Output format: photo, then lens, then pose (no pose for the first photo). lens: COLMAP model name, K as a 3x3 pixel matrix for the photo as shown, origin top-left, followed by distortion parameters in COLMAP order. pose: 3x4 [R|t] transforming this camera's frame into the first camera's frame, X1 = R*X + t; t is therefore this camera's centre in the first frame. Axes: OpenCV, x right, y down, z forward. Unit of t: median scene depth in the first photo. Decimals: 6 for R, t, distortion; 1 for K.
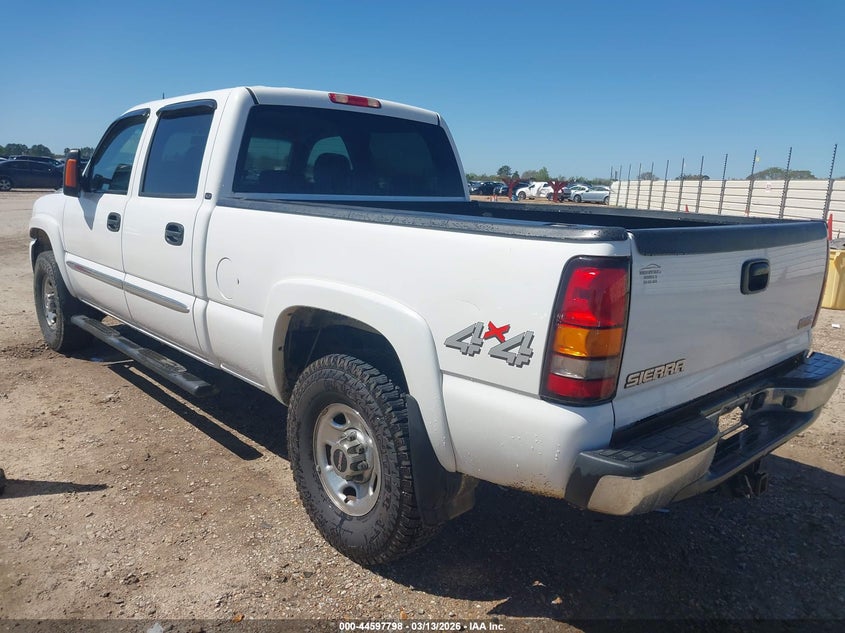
lens RADIAL K [[653.1, 0, 419.7], [0, 653.1, 319.7], [0, 0, 1]] dist [-0.024356, 0.000510]
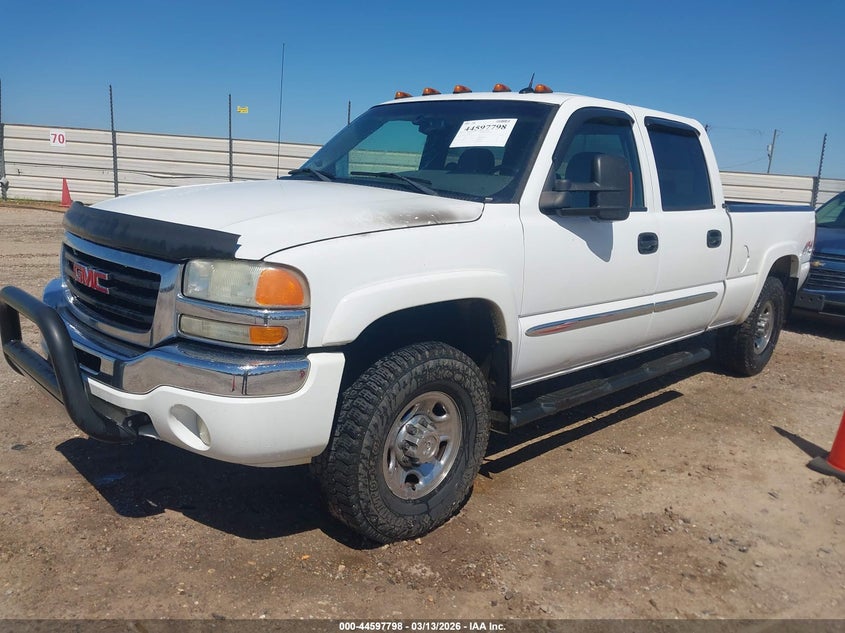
lens RADIAL K [[653.1, 0, 419.7], [0, 653.1, 319.7], [0, 0, 1]] dist [-0.024356, 0.000510]
pose [[0.000632, -0.261916, 0.965090, -1.406387], [0.149253, 0.954305, 0.258891, -0.339260], [-0.988799, 0.143879, 0.039695, 1.335409]]
